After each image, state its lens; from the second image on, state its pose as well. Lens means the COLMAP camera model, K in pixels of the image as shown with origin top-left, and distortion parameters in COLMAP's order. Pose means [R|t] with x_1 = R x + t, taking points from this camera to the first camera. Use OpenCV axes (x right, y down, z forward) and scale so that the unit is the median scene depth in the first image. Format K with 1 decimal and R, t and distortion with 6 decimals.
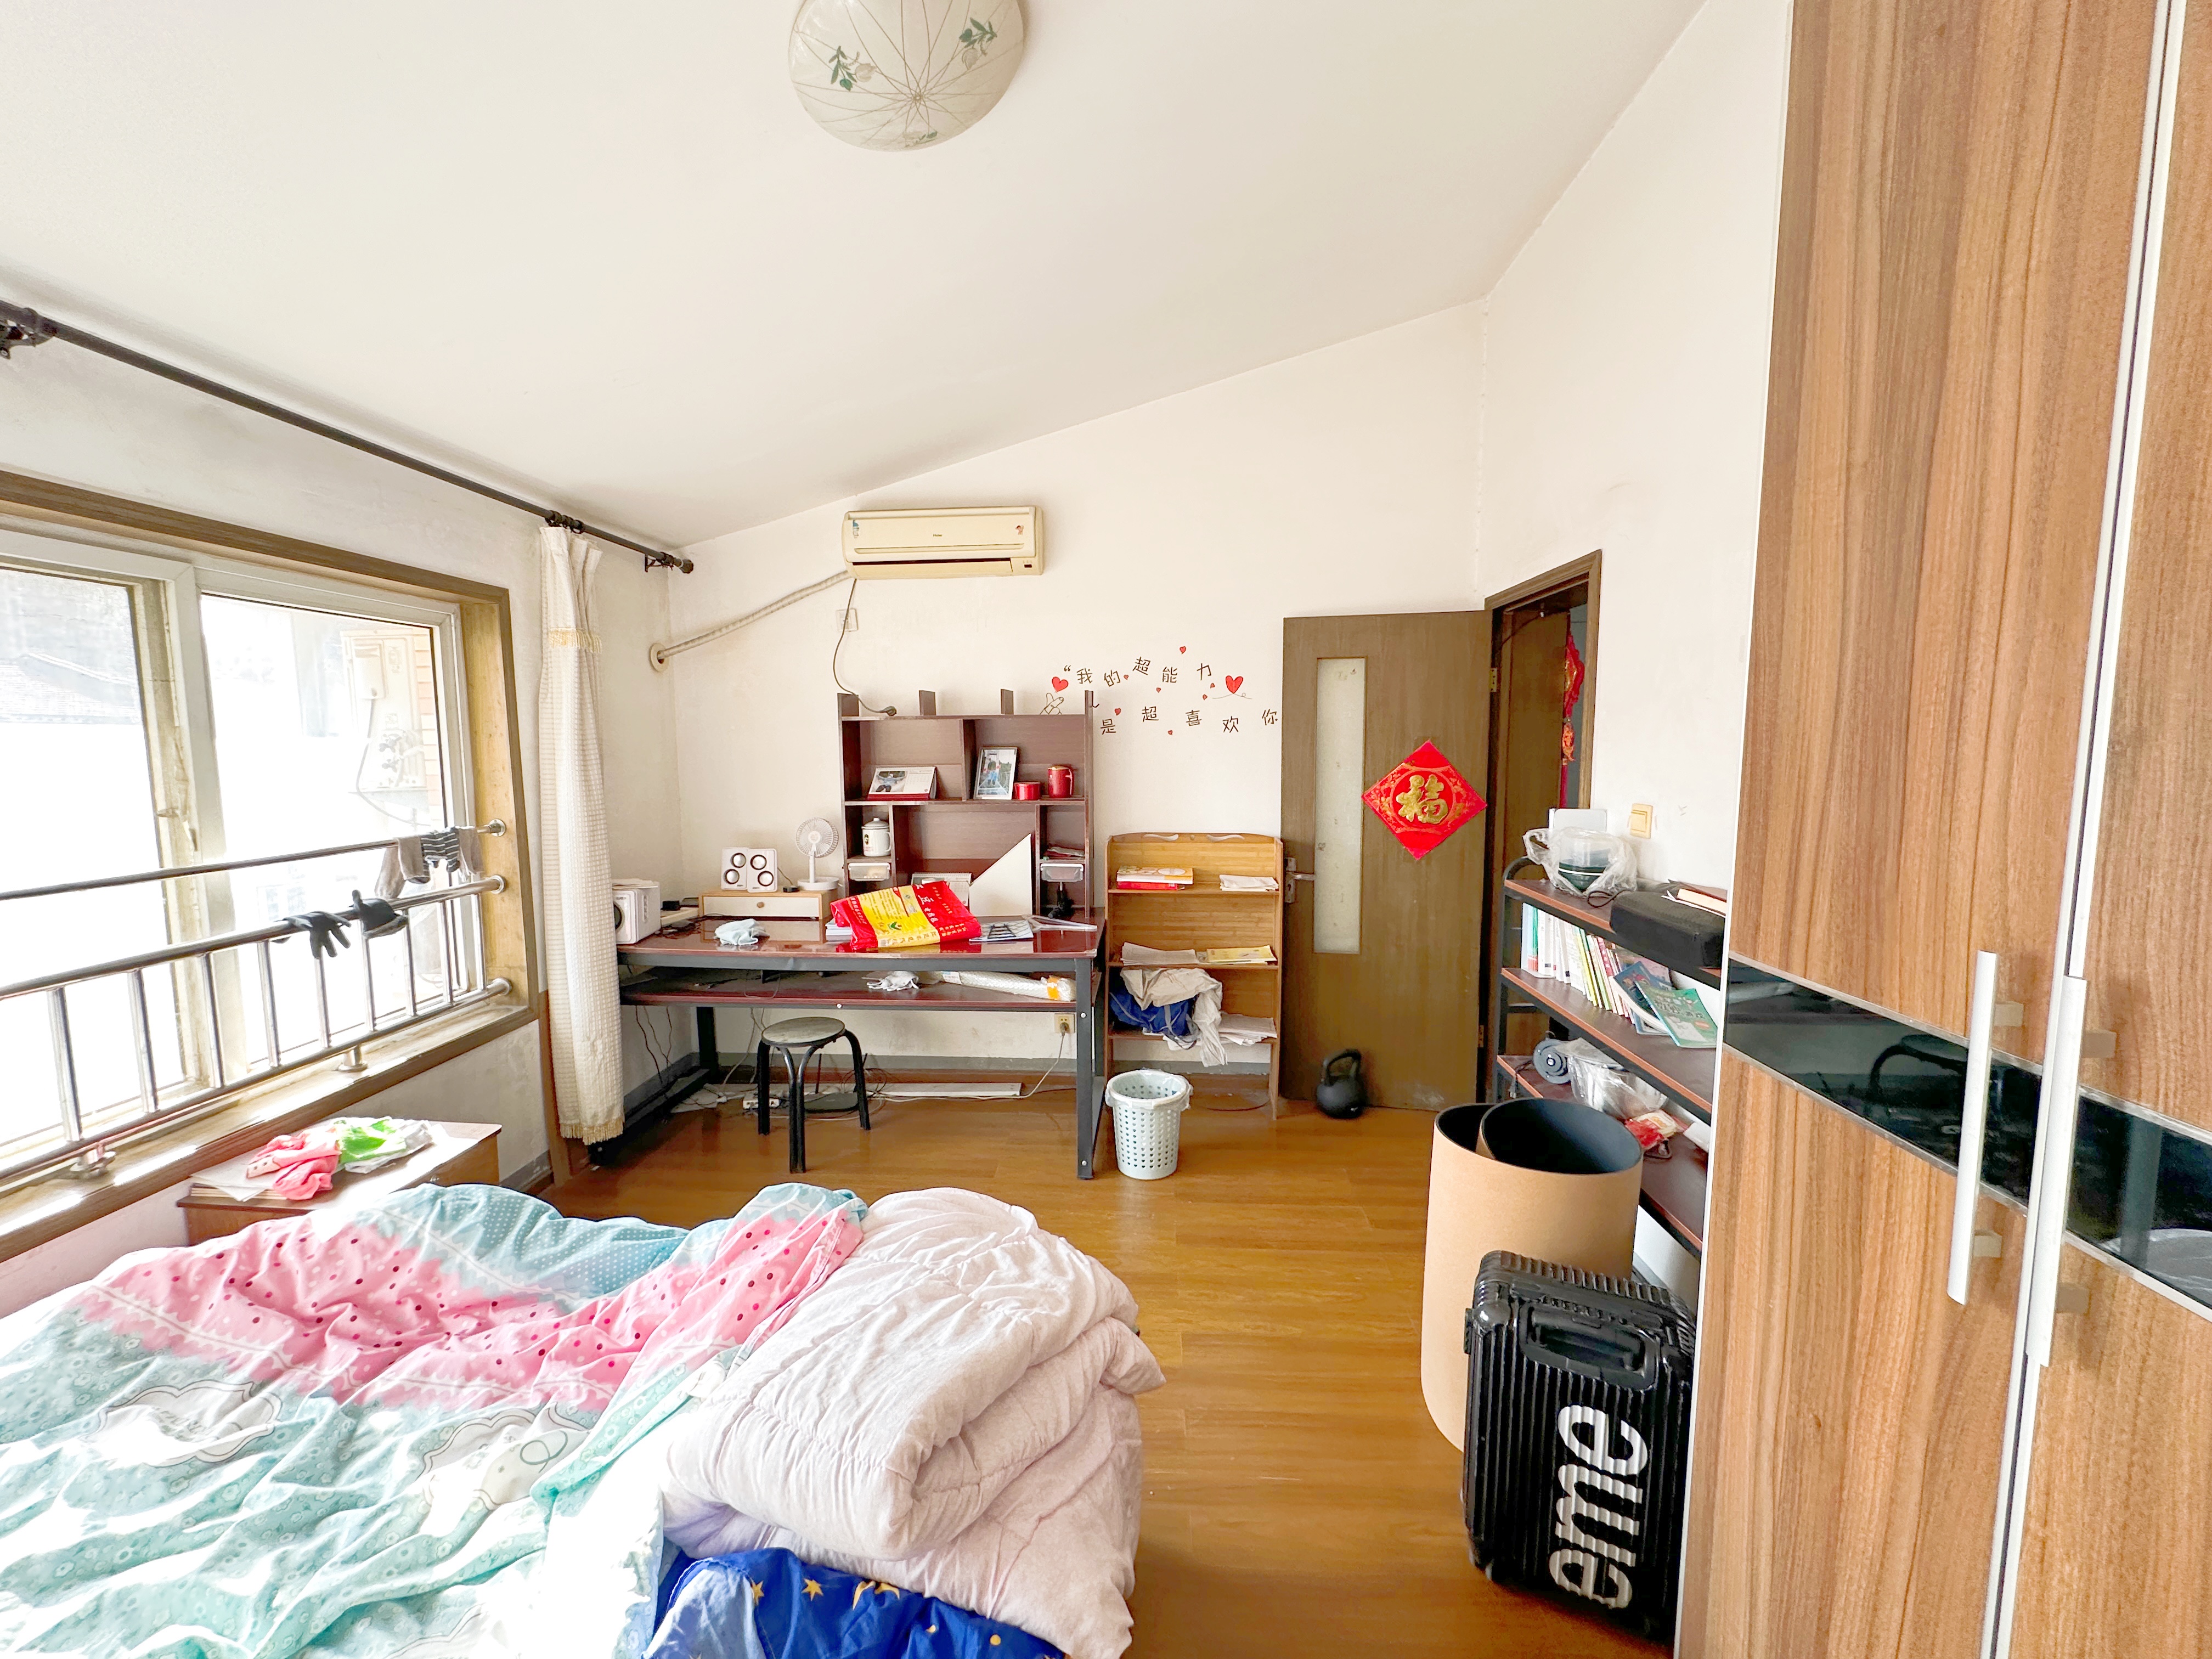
lens RADIAL K [[896.1, 0, 1106.0], [0, 896.1, 829.5], [0, 0, 1]] dist [0.000347, 0.000138]
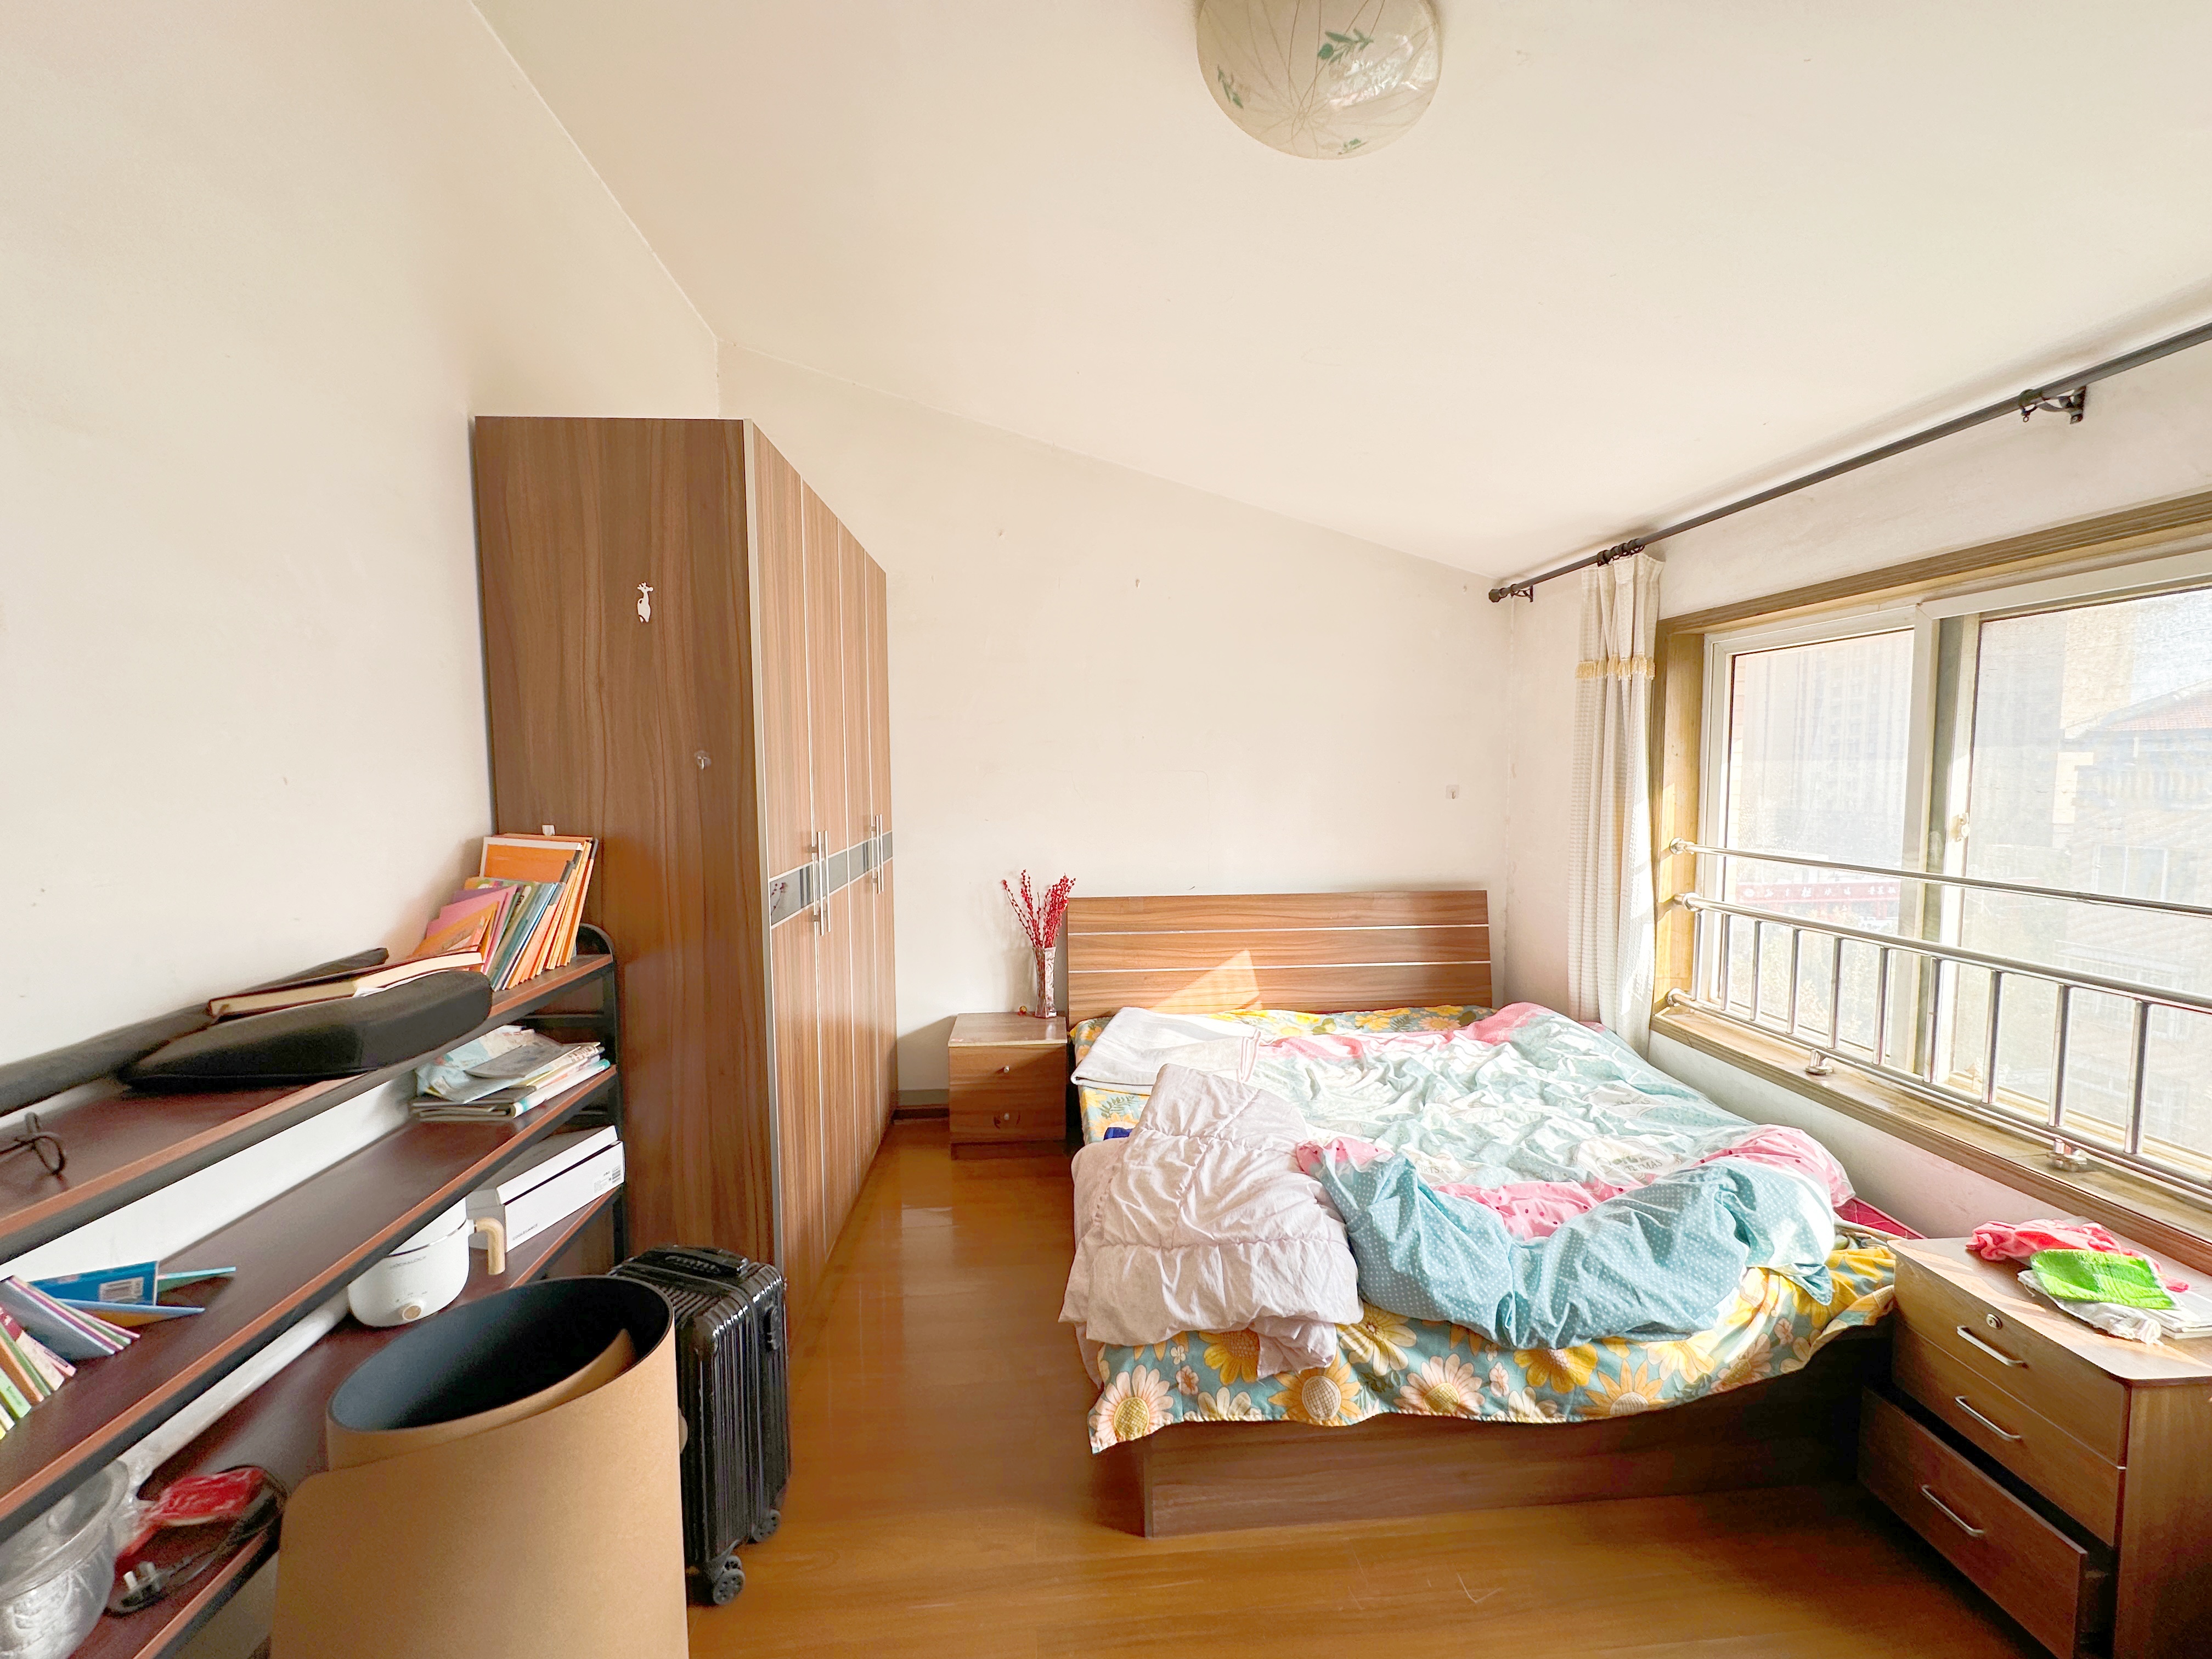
lens RADIAL K [[896.1, 0, 1106.0], [0, 896.1, 829.5], [0, 0, 1]] dist [0.000347, 0.000138]
pose [[-0.990276, 0.023461, -0.137126, 0.124285], [0.000689, 0.986492, 0.163808, -0.185984], [0.139117, 0.162120, -0.976915, 1.867051]]
